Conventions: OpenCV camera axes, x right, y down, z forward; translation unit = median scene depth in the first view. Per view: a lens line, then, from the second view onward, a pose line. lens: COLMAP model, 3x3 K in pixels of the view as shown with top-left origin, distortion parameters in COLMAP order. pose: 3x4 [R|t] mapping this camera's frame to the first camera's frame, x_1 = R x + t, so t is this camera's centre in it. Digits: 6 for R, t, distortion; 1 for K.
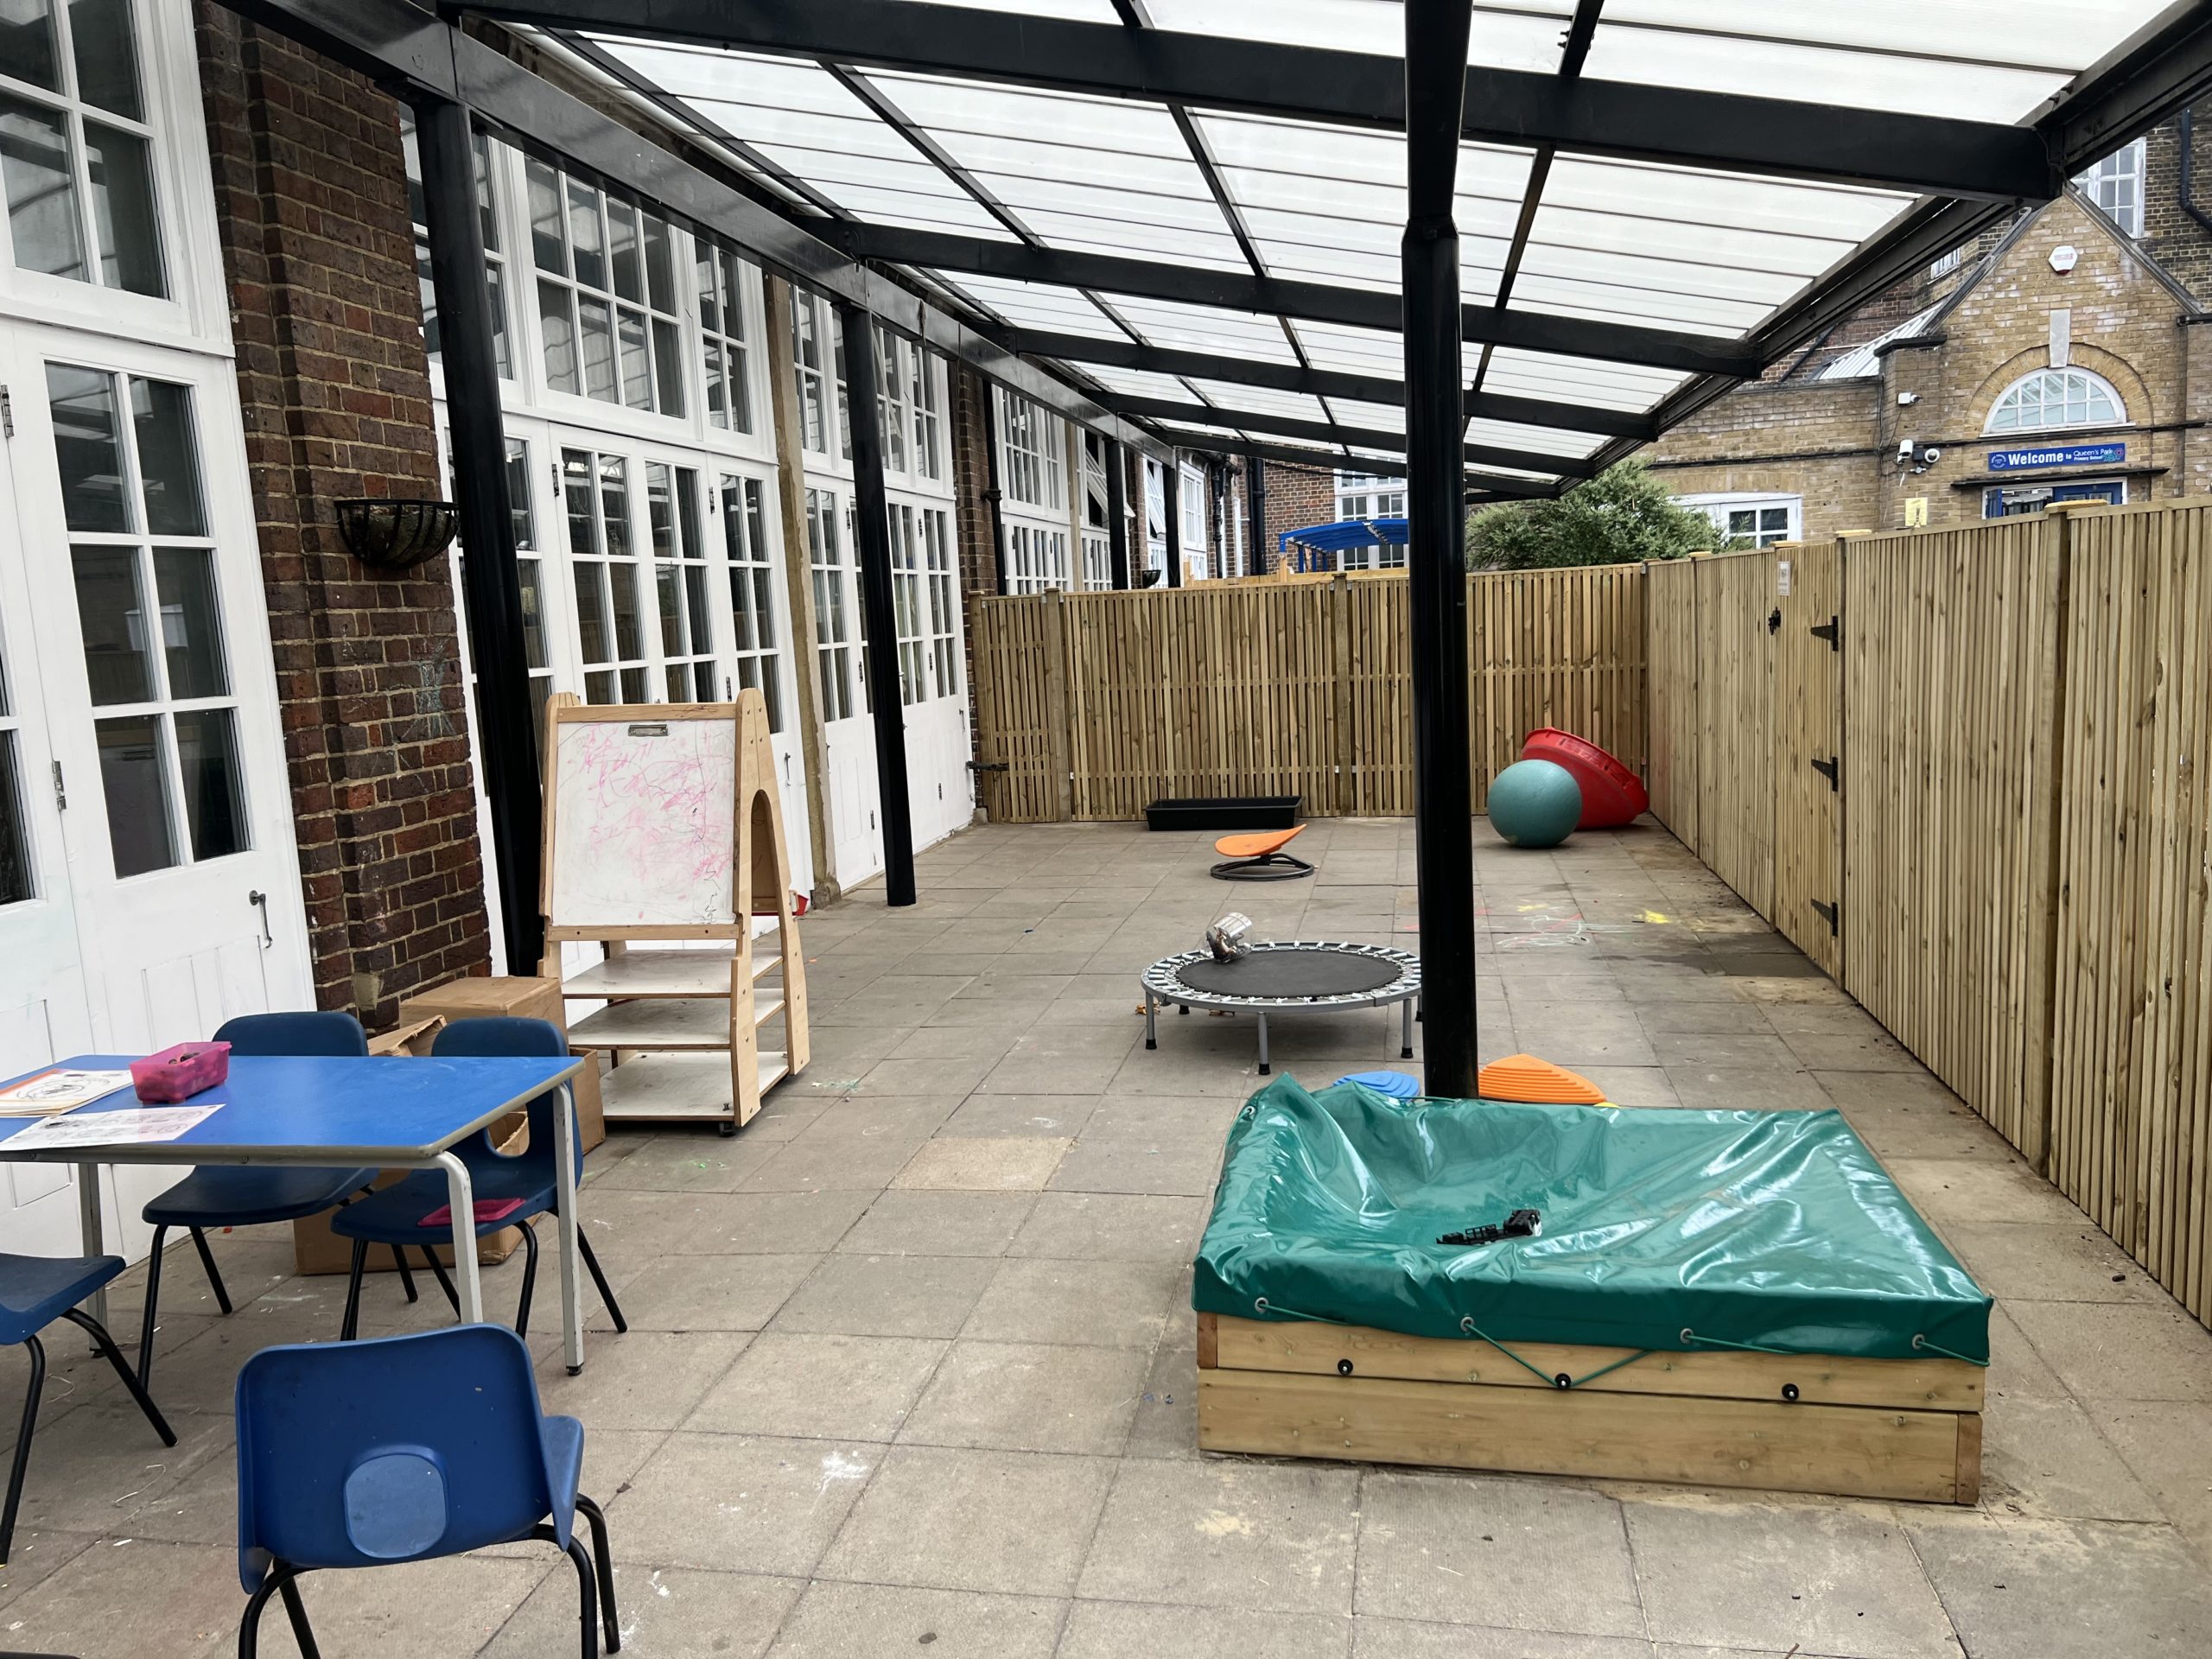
lens RADIAL K [[1697.6, 0, 1121.2], [0, 1697.6, 852.3], [0, 0, 1]] dist [0.040569, 0.002521]
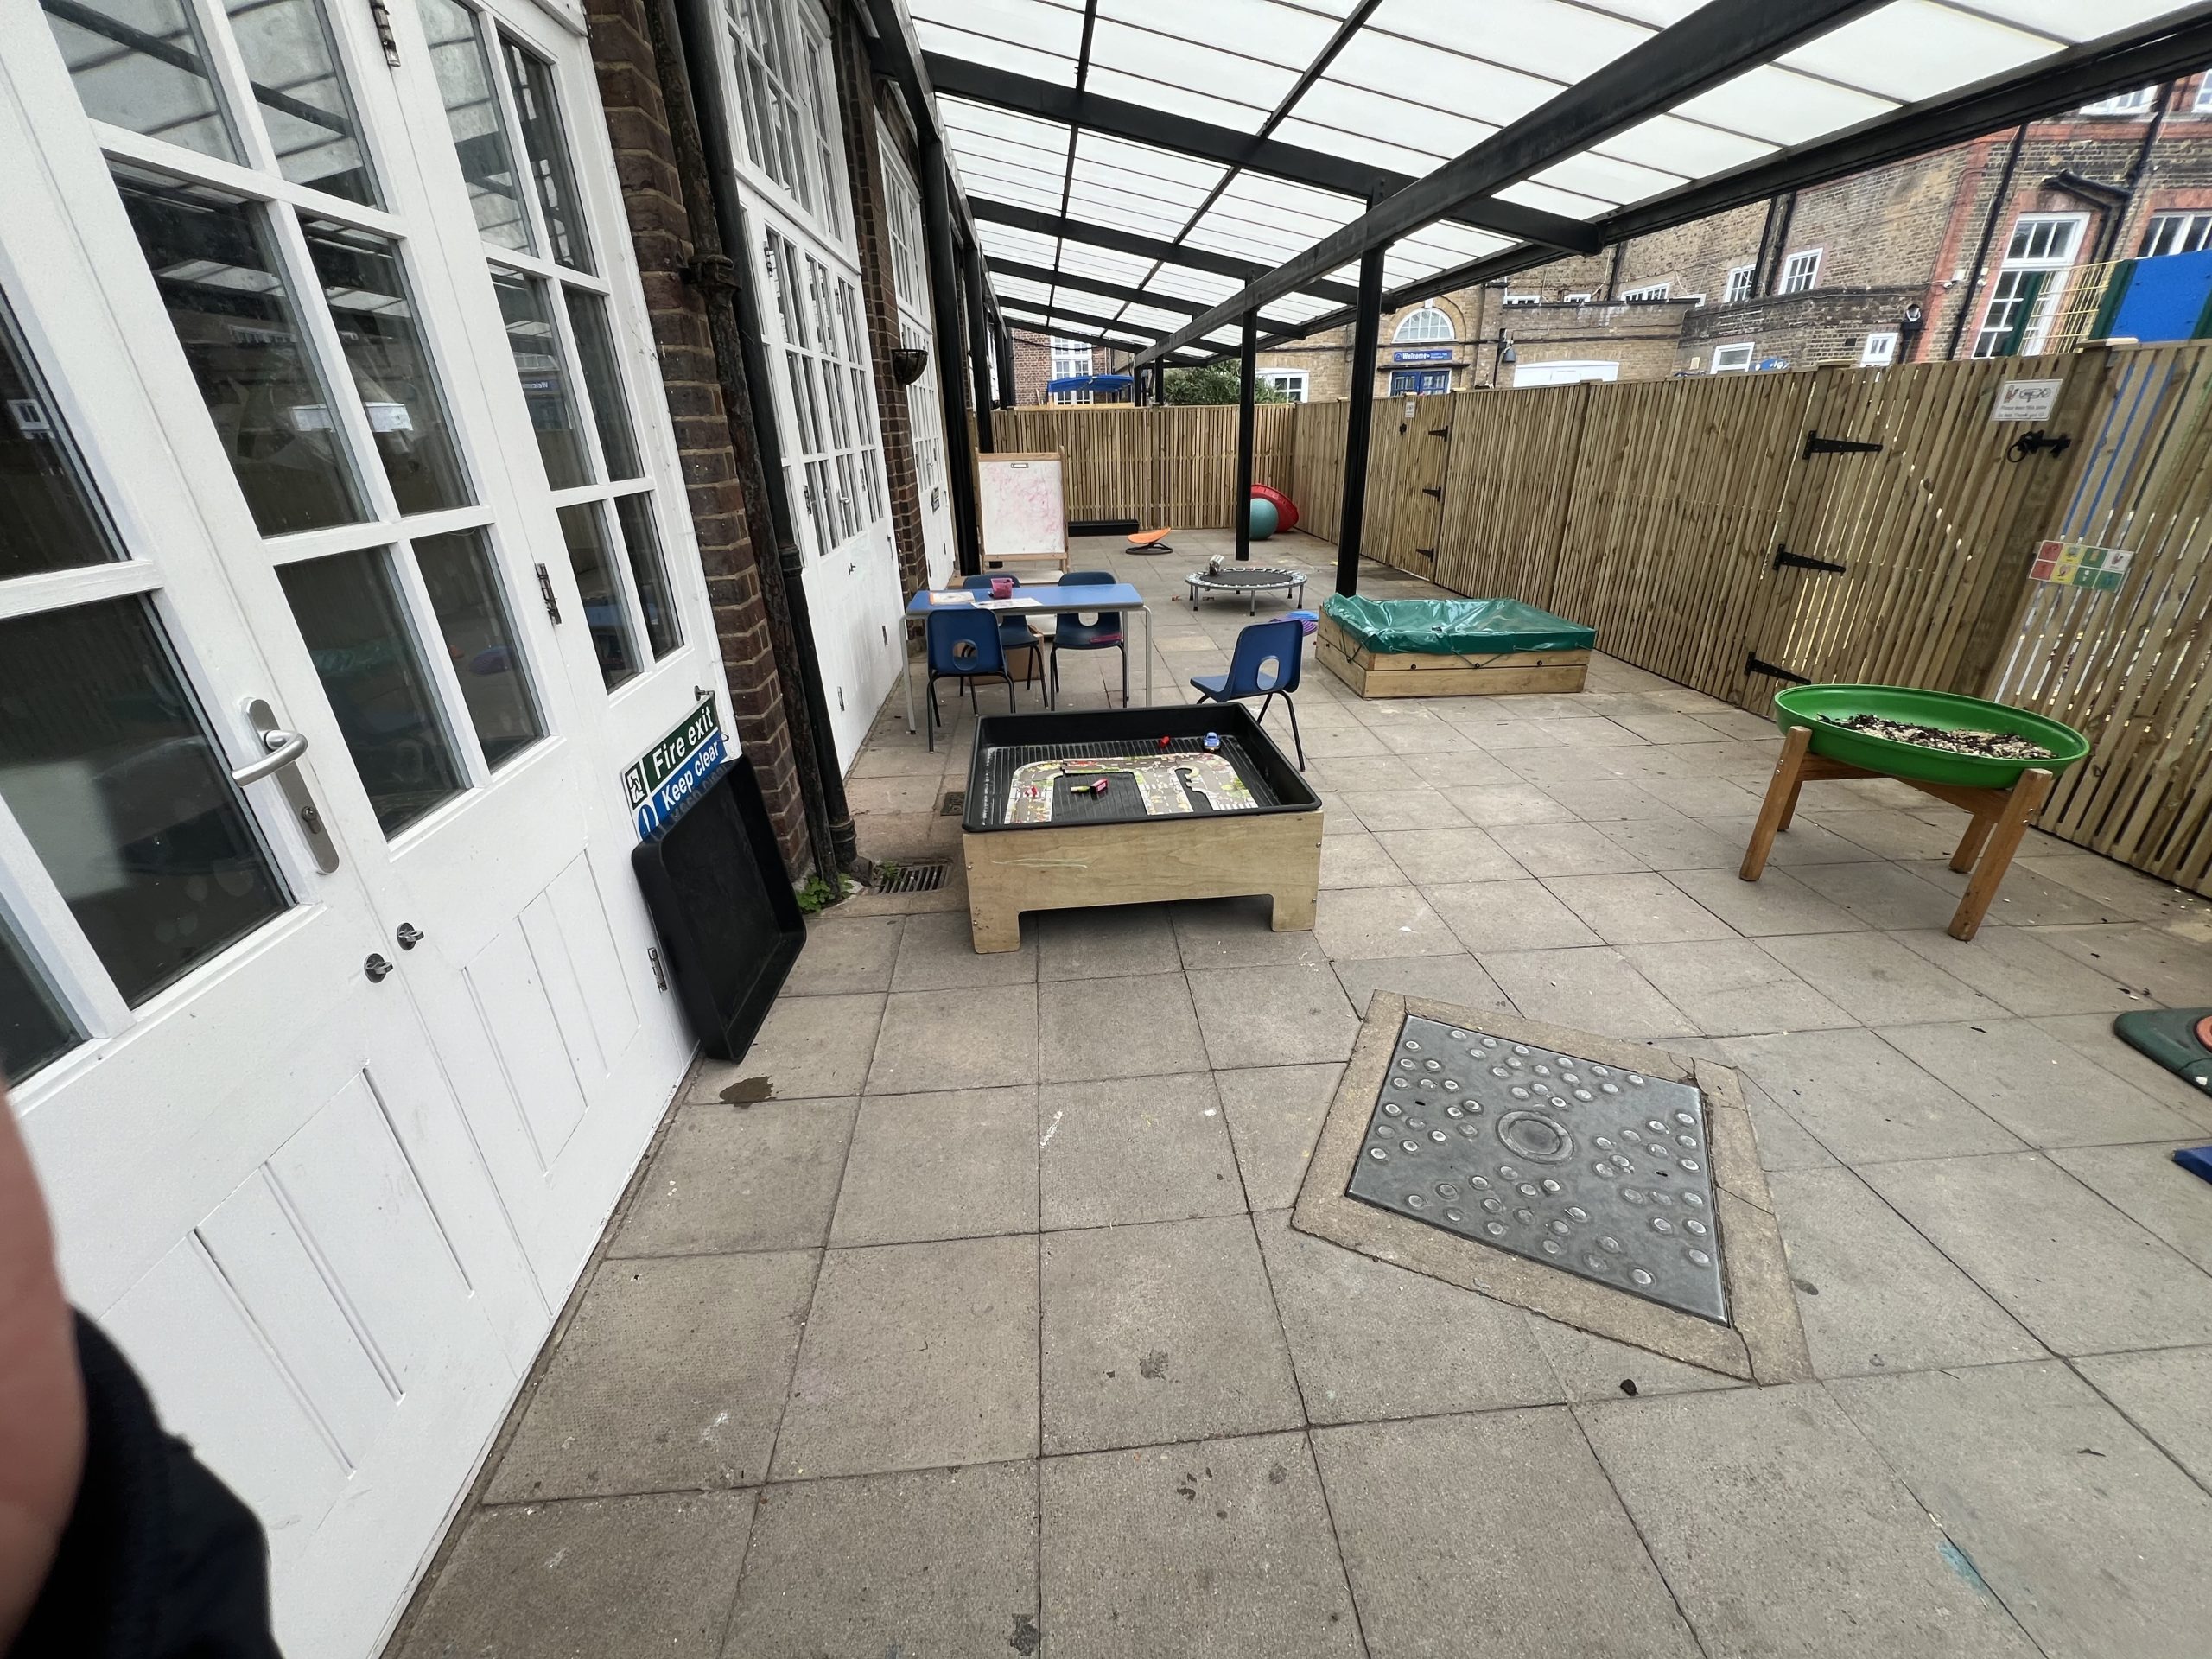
lens RADIAL K [[890.1, 0, 1114.9], [0, 890.1, 826.4], [0, 0, 1]] dist [0.017441, 0.000171]
pose [[0.968764, -0.080690, 0.234492, -0.453588], [0.013823, 0.961684, 0.273811, 0.066365], [-0.247601, -0.262017, 0.932760, -0.279573]]
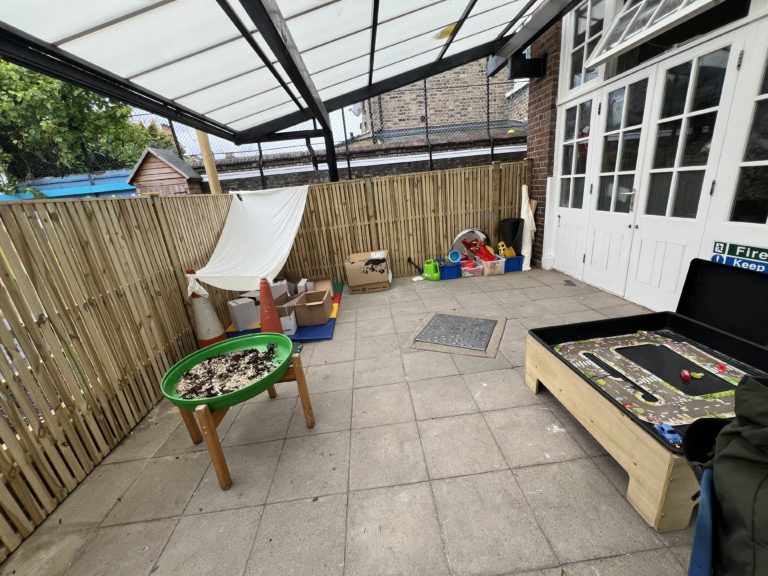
lens RADIAL K [[309.0, 0, 378.9], [0, 309.0, 286.4], [0, 0, 1]] dist [0.017441, 0.000171]
pose [[-0.967387, 0.196220, -0.160186, 0.058157], [0.106712, 0.889239, 0.444823, -0.073935], [0.229727, 0.413222, -0.881177, 0.507319]]
